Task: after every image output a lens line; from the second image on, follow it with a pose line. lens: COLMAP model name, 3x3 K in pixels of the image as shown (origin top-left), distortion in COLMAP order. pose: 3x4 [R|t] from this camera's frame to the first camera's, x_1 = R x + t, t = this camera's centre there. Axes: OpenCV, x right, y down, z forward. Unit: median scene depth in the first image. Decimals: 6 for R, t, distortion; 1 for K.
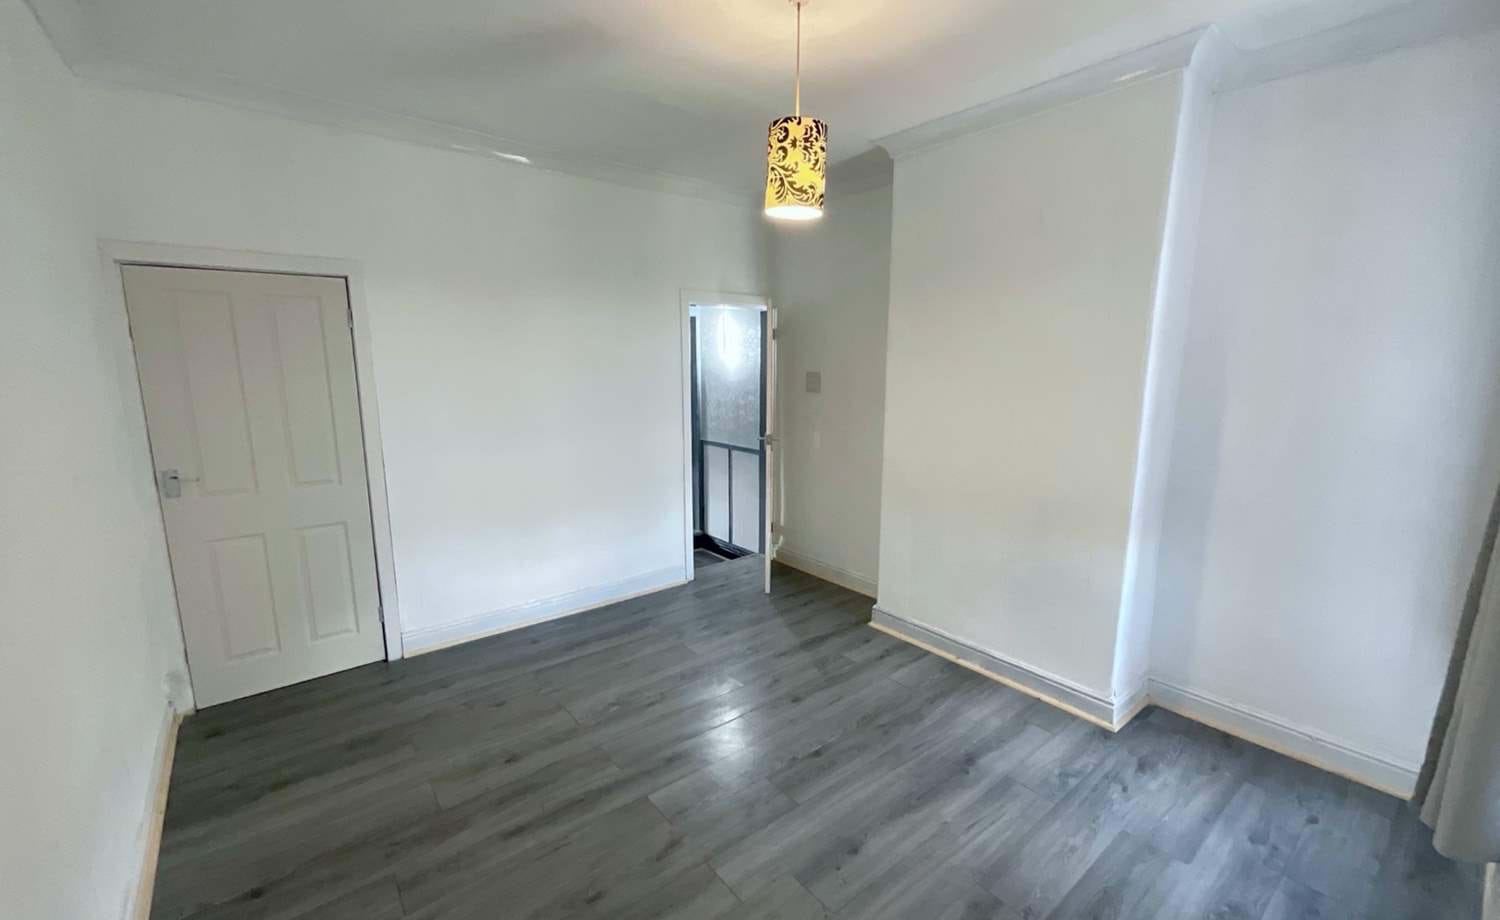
lens RADIAL K [[612.2, 0, 750.3], [0, 612.2, 462.2], [0, 0, 1]] dist [0.001023, 0.000040]
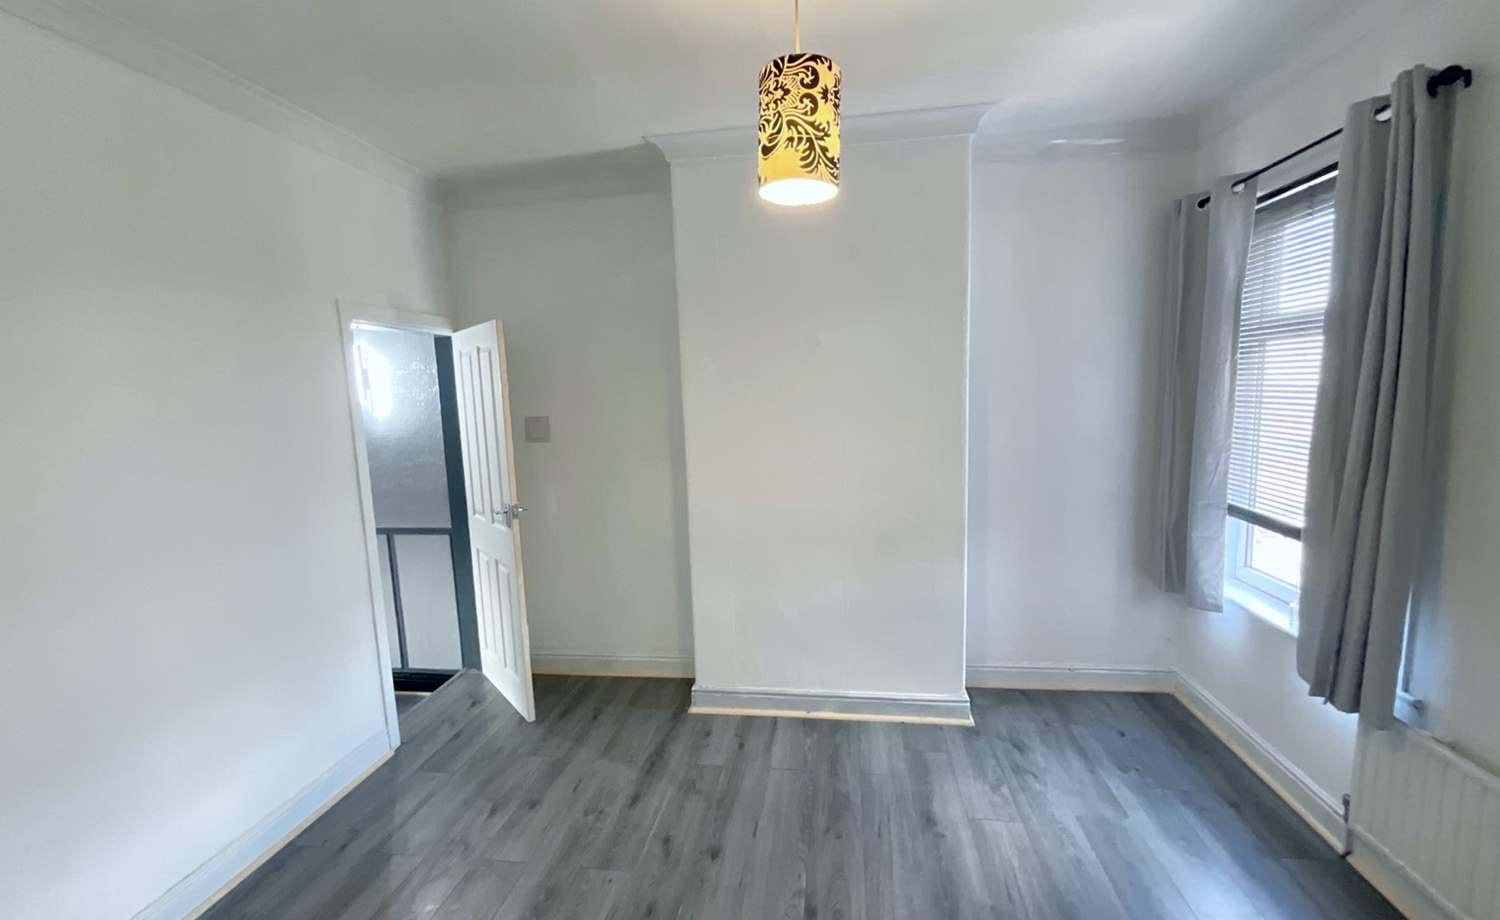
lens RADIAL K [[612.2, 0, 751.2], [0, 612.2, 461.6], [0, 0, 1]] dist [0.001023, 0.000040]
pose [[0.734971, -0.109379, 0.669219, -0.354219], [0.149370, 0.988778, -0.002438, -0.075146], [-0.661443, 0.101753, 0.743061, 0.392392]]
